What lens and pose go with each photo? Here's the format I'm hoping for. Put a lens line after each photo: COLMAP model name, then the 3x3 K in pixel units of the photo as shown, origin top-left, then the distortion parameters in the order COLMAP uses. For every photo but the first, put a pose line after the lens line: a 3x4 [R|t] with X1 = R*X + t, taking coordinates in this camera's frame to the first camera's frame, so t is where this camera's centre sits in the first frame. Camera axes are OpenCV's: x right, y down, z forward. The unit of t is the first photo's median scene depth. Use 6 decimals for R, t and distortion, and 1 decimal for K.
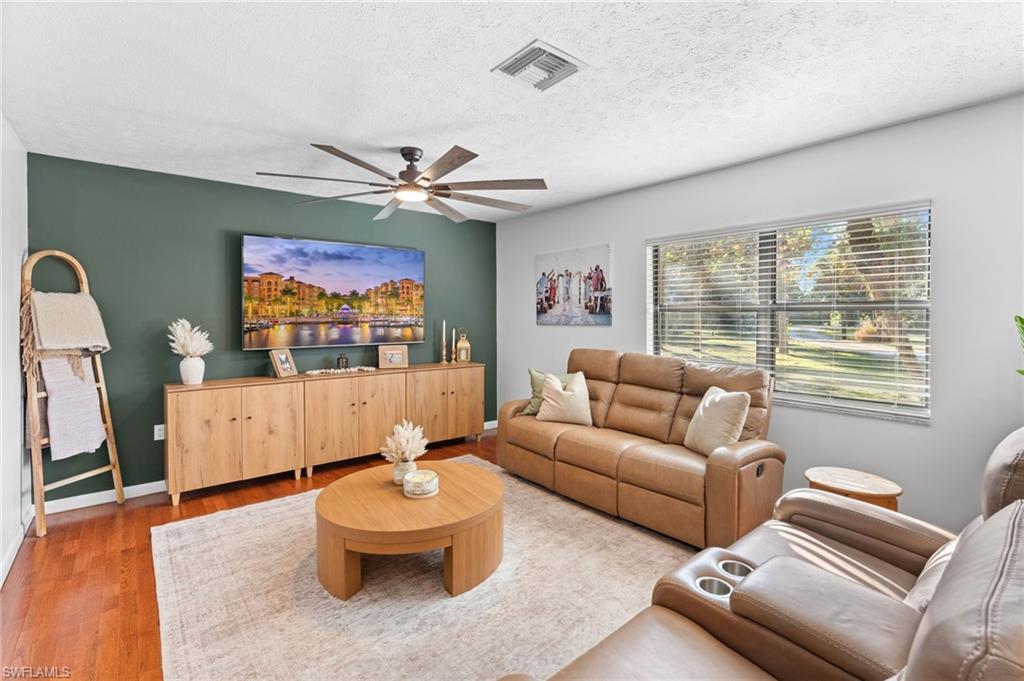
lens RADIAL K [[462.6, 0, 498.4], [0, 462.6, 313.0], [0, 0, 1]] dist [-0.016564, 0.000411]
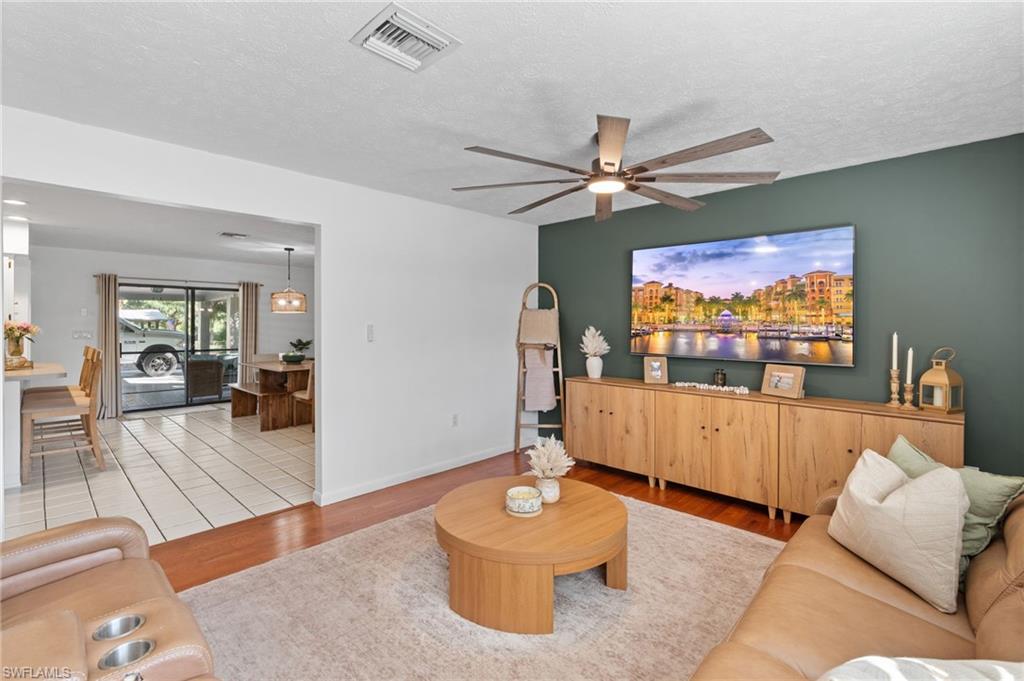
lens RADIAL K [[462.6, 0, 522.5], [0, 462.6, 325.3], [0, 0, 1]] dist [-0.016564, 0.000411]
pose [[0.146693, 0.007701, -0.989152, 0.449238], [-0.004682, 0.999964, 0.007091, 0.004983], [0.989171, 0.003591, 0.146723, 0.510137]]
